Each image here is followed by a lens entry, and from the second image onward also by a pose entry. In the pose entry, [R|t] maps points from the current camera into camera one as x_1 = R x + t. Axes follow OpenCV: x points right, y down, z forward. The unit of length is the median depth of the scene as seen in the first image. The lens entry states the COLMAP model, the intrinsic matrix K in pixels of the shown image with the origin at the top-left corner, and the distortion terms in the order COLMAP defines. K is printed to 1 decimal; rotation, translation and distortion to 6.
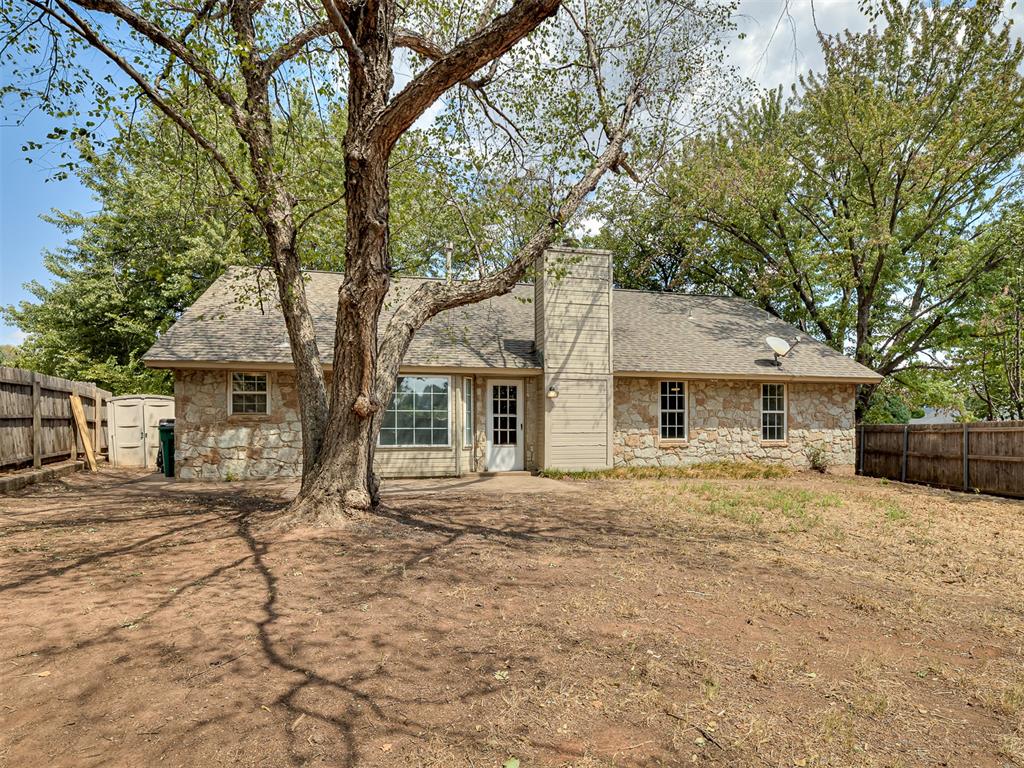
lens RADIAL K [[502.2, 0, 514.4], [0, 502.2, 427.5], [0, 0, 1]] dist [-0.001597, 0.000039]
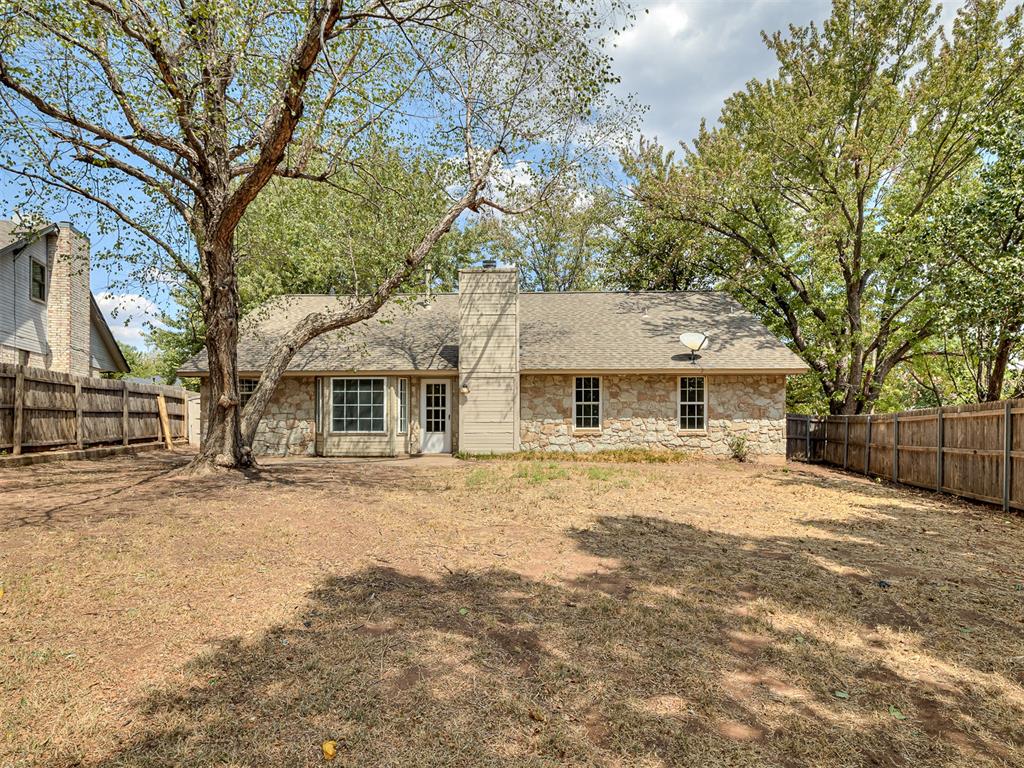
lens RADIAL K [[539.1, 0, 558.4], [0, 539.1, 419.3], [0, 0, 1]] dist [-0.001488, 0.001629]
pose [[0.968437, -0.002541, -0.249245, 0.595052], [0.000235, 0.999957, -0.009283, 0.015505], [0.249258, 0.008931, 0.968396, -0.201265]]
